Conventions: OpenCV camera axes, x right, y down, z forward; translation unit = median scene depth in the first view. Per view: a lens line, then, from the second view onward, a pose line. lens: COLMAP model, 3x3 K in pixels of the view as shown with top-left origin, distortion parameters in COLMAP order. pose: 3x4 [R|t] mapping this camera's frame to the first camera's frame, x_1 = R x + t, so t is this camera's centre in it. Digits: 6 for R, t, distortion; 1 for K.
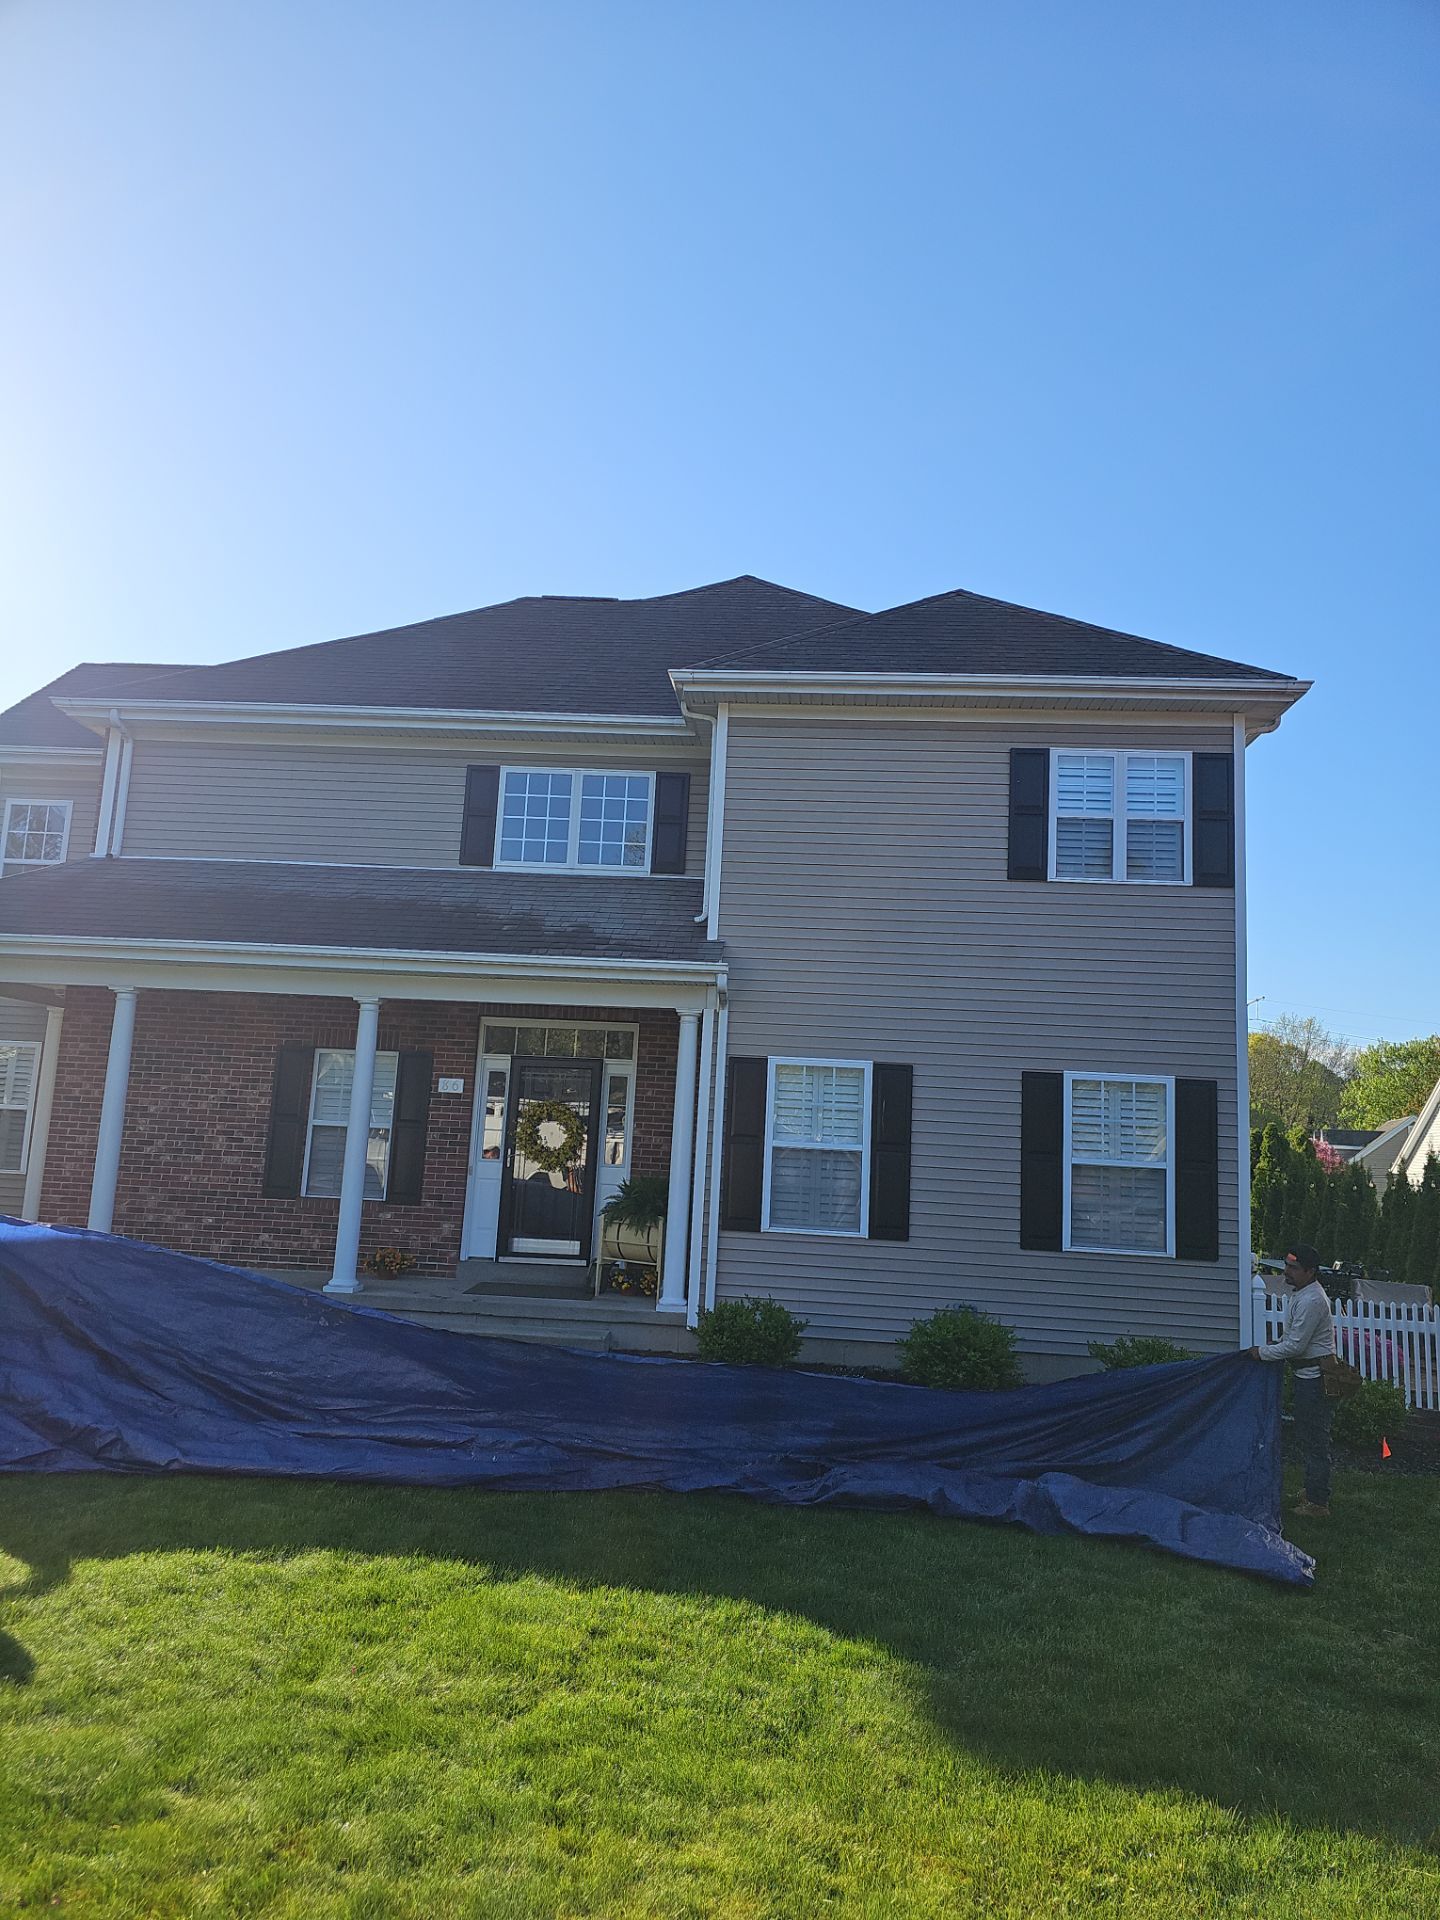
lens RADIAL K [[1268.0, 0, 719.9], [0, 1268.0, 957.4], [0, 0, 1]] dist [0.058381, -0.055886]
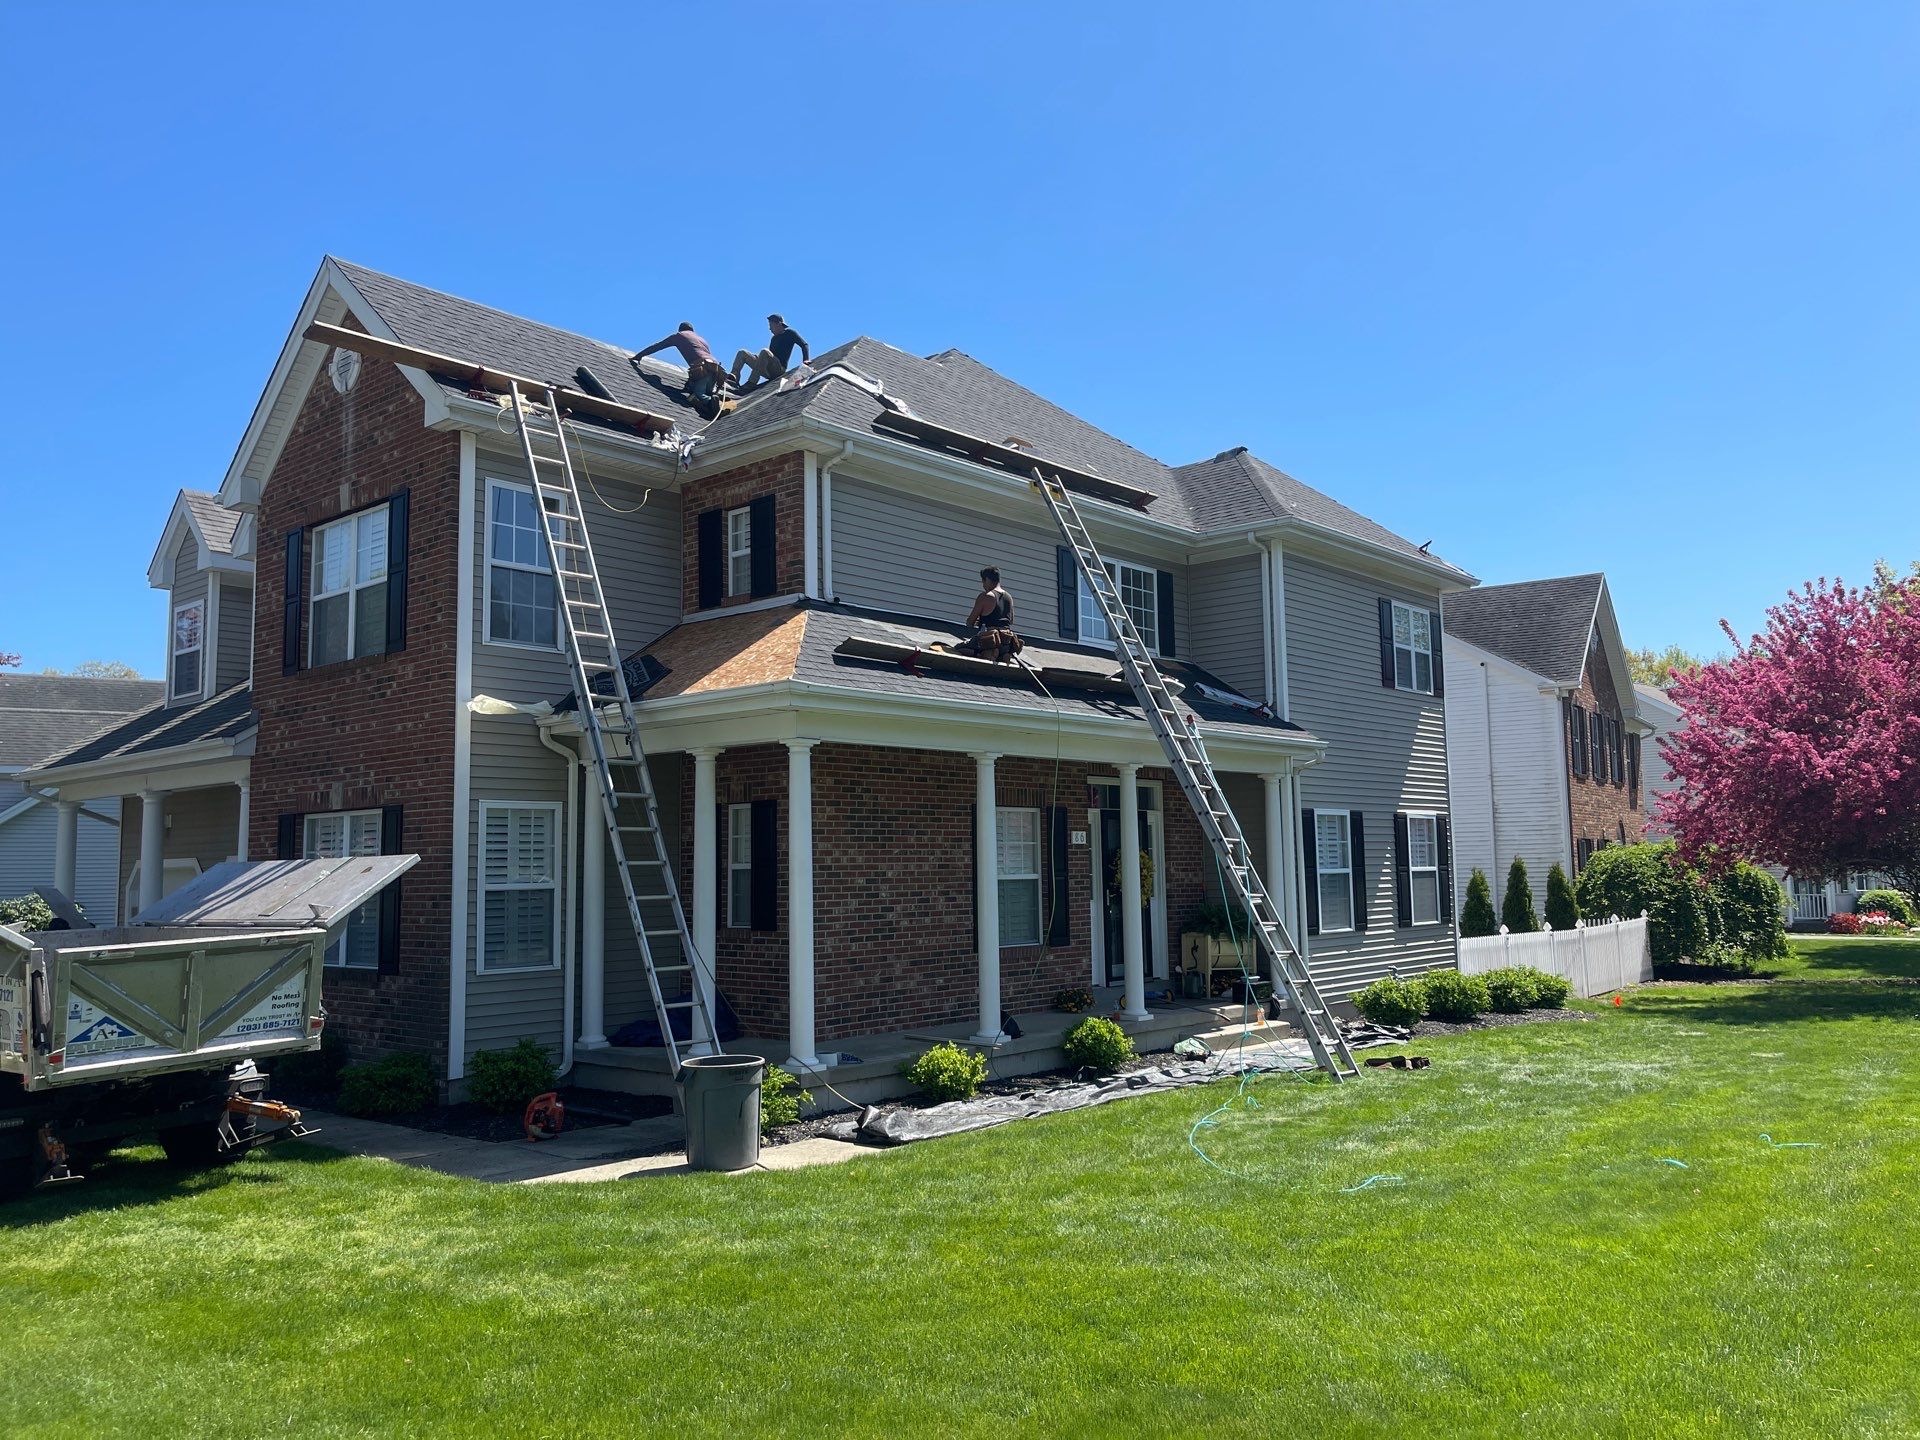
lens RADIAL K [[1457.1, 0, 967.5], [0, 1457.1, 719.7], [0, 0, 1]] dist [0.028986, -0.005472]
pose [[0.606283, 0.021607, 0.794955, -1.431646], [-0.069421, 0.997253, 0.025839, -0.032277], [-0.792213, -0.070853, 0.606118, 0.338479]]
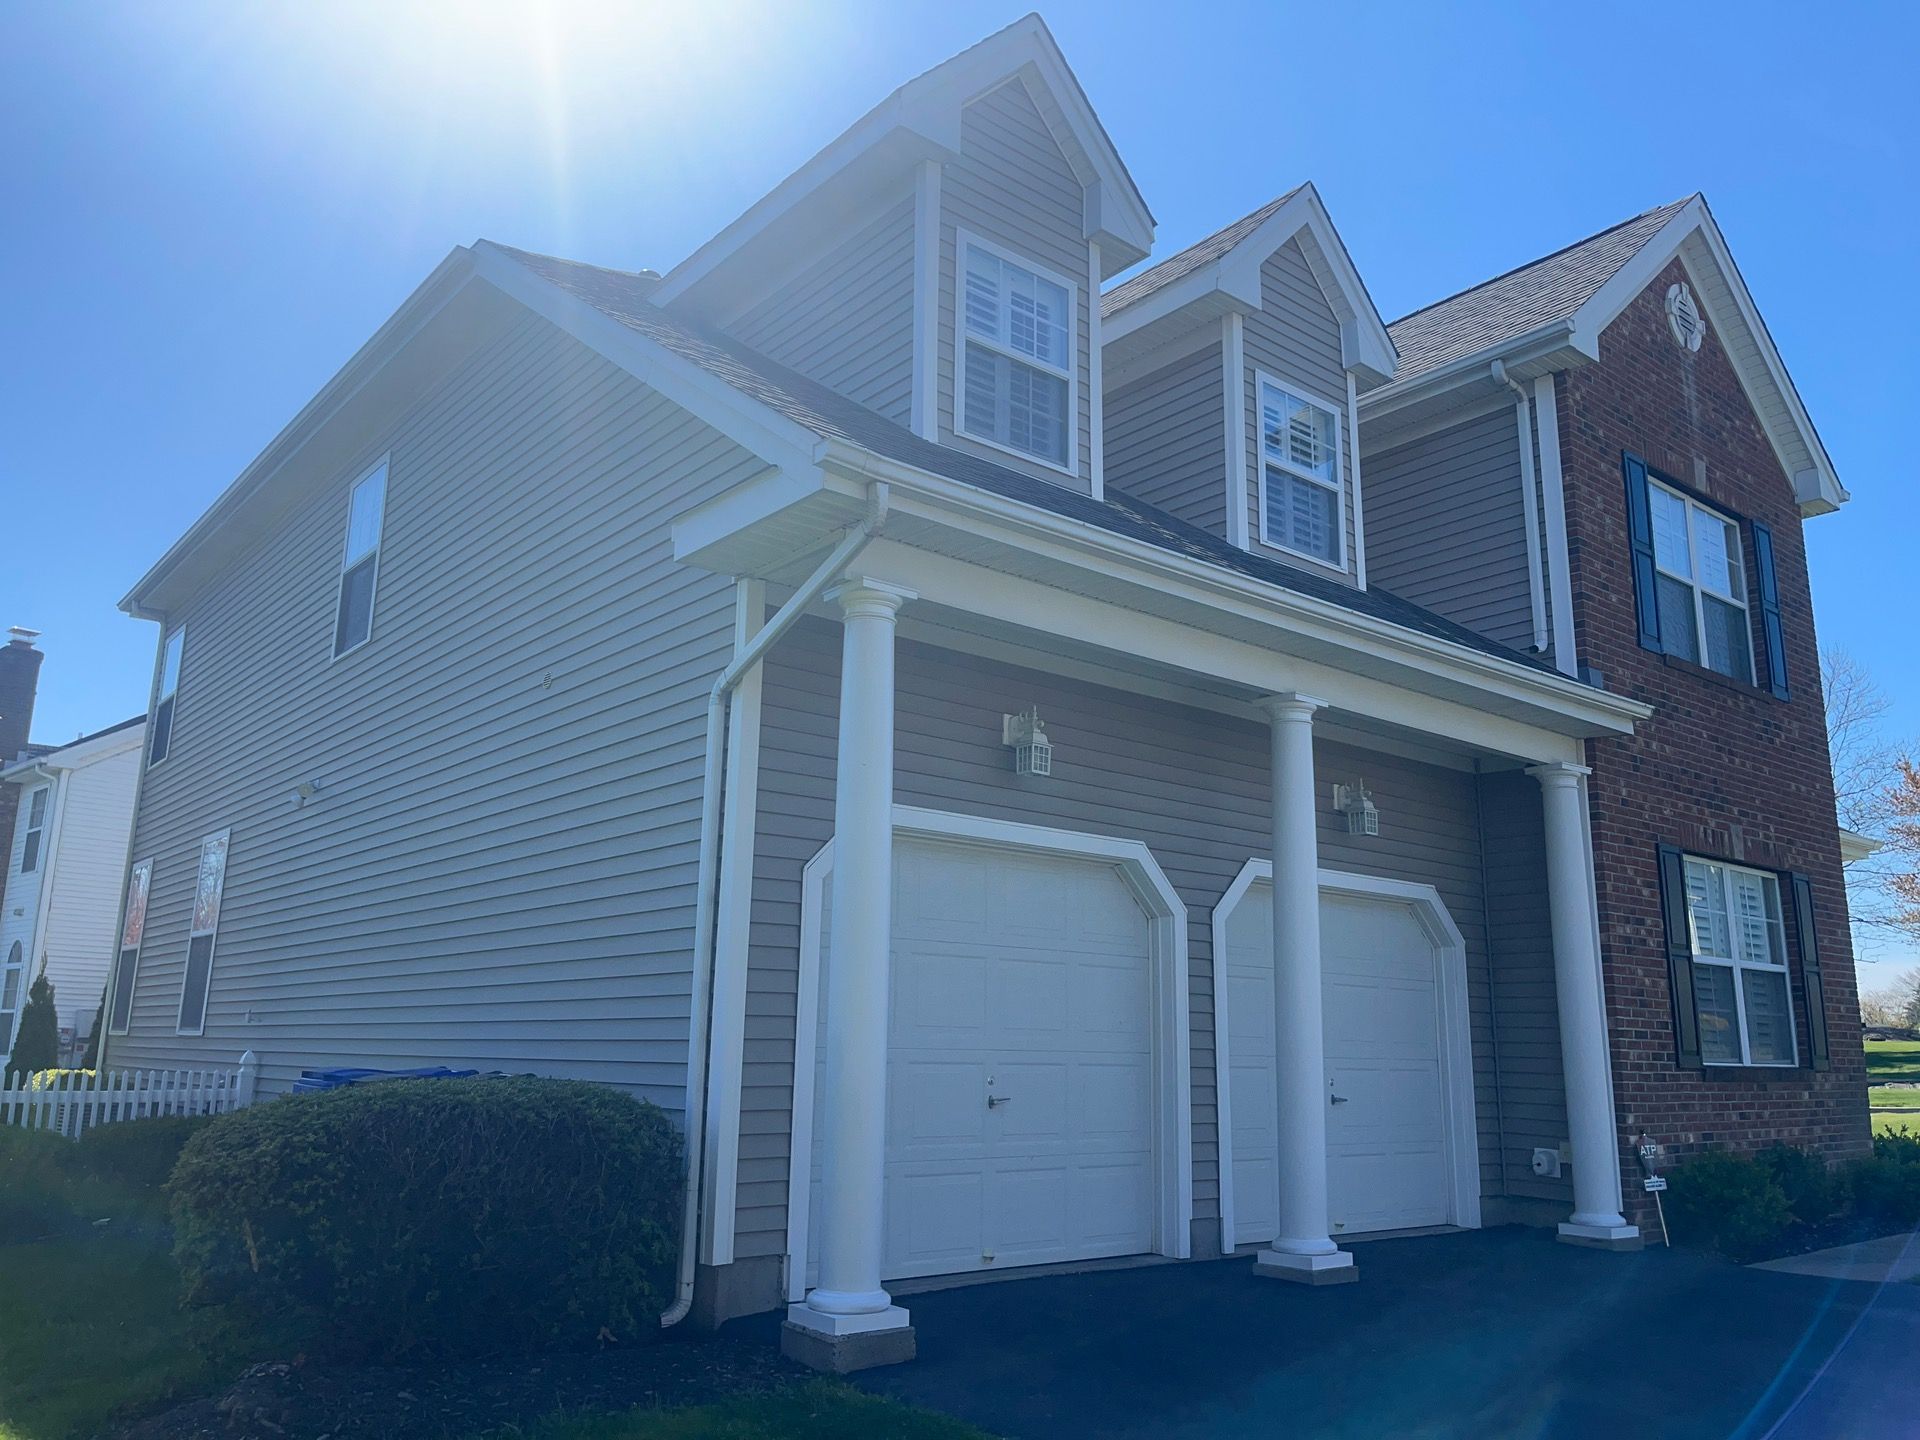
lens RADIAL K [[1457.1, 0, 967.5], [0, 1457.1, 719.7], [0, 0, 1]] dist [0.028986, -0.005472]
pose [[-0.693160, 0.107926, 0.712658, -1.121905], [-0.147981, 0.946356, -0.287250, 0.370170], [-0.705429, -0.304570, -0.640005, 2.469677]]
